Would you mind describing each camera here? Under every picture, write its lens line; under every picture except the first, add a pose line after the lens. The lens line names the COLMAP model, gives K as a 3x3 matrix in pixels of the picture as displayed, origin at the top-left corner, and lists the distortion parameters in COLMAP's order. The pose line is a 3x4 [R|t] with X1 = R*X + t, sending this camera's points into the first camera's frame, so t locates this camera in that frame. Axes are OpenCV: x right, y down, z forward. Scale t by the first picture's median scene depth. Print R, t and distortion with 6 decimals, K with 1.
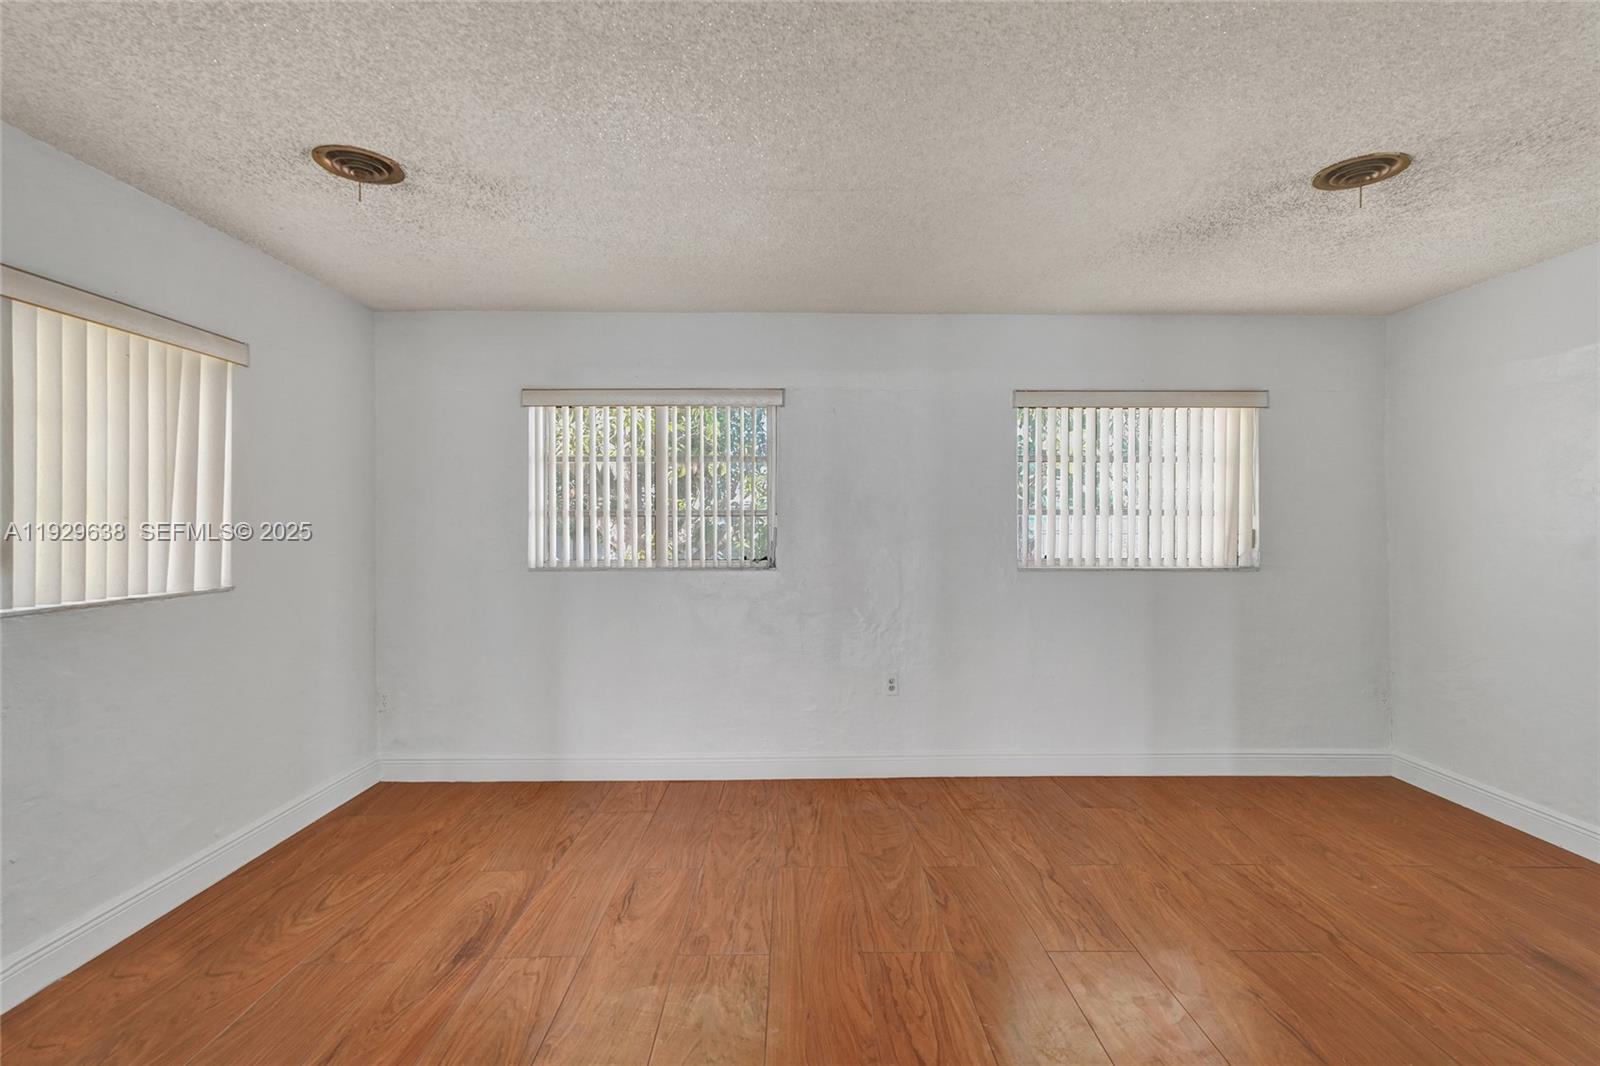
lens RADIAL K [[742.7, 0, 806.4], [0, 742.7, 527.7], [0, 0, 1]] dist [0.013921, 0.000282]
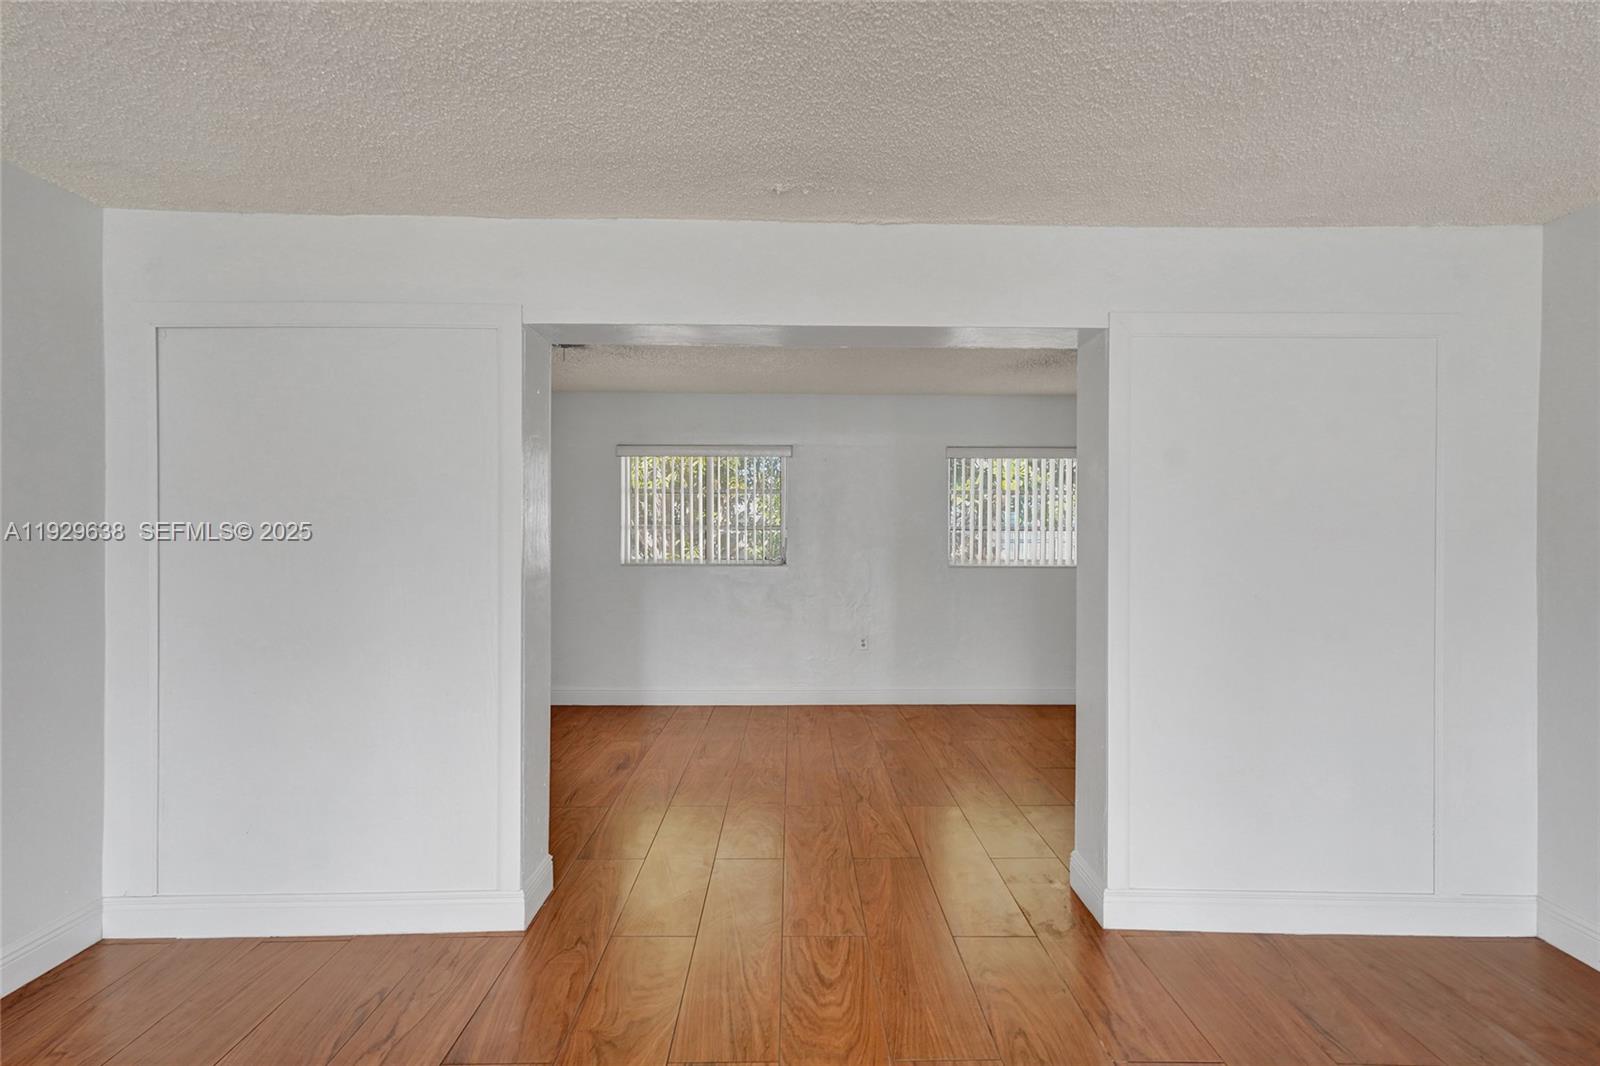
lens RADIAL K [[743.7, 0, 802.5], [0, 743.7, 539.6], [0, 0, 1]] dist [0.046880, -0.022610]
pose [[0.999970, 0.004293, -0.006395, 0.001057], [-0.004265, 0.999982, 0.004277, -0.002902], [0.006413, -0.004250, 0.999970, -0.526869]]
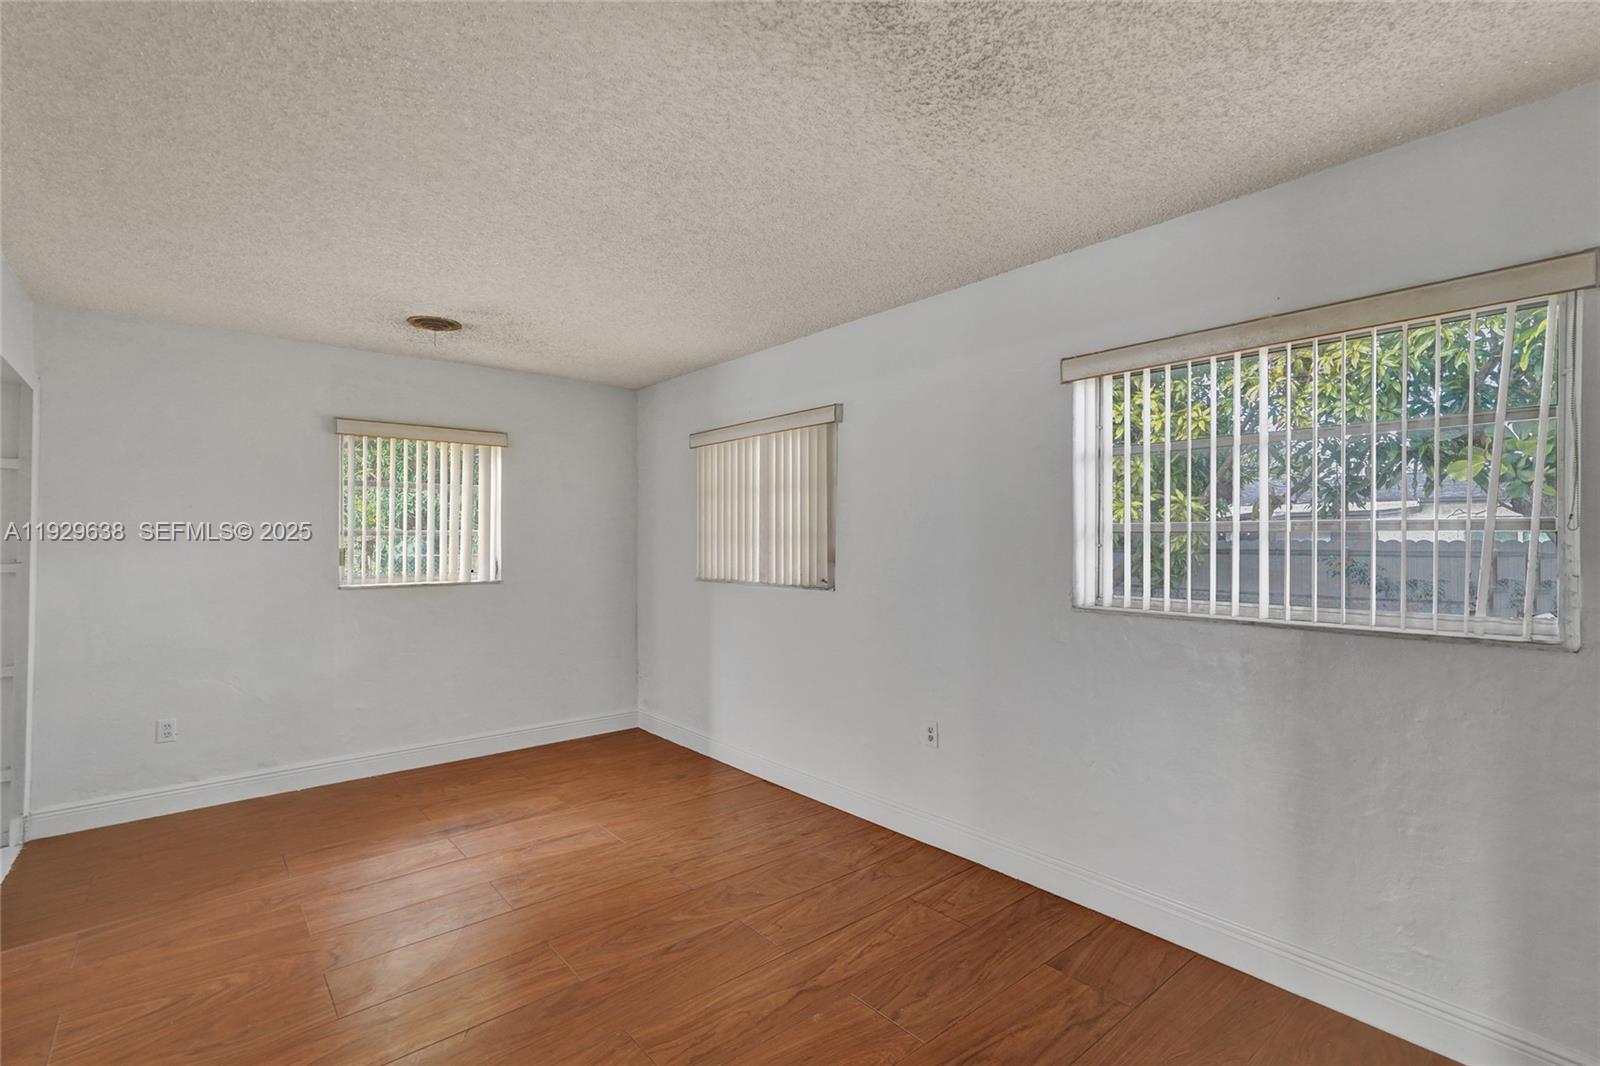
lens RADIAL K [[730.0, 0, 799.2], [0, 730.0, 534.9], [0, 0, 1]] dist [0.022841, 0.000284]
pose [[0.632916, -0.007479, -0.774184, 0.704194], [-0.004246, 0.999905, -0.013131, -0.003837], [0.774209, 0.011598, 0.632824, 0.374869]]
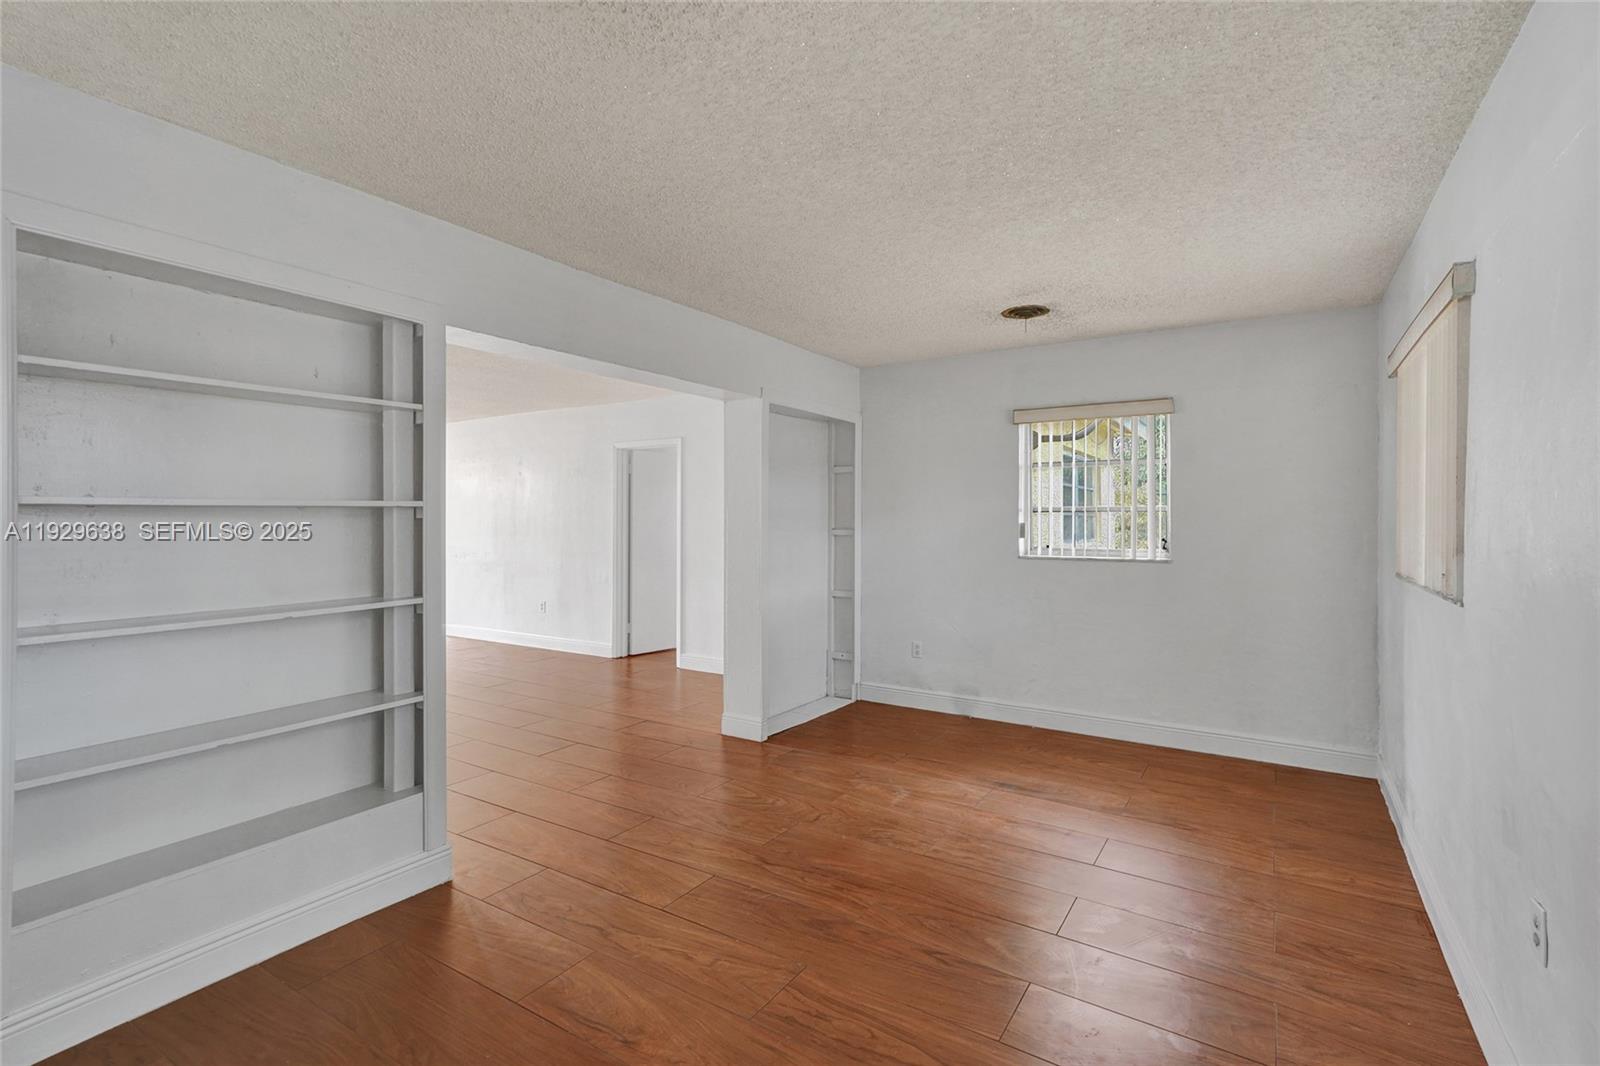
lens RADIAL K [[742.7, 0, 806.4], [0, 742.7, 527.7], [0, 0, 1]] dist [0.013921, 0.000282]
pose [[-0.553124, 0.010317, -0.833035, 0.693453], [-0.004179, 0.999876, 0.015158, -0.005807], [0.833089, 0.011866, -0.553012, 0.948636]]
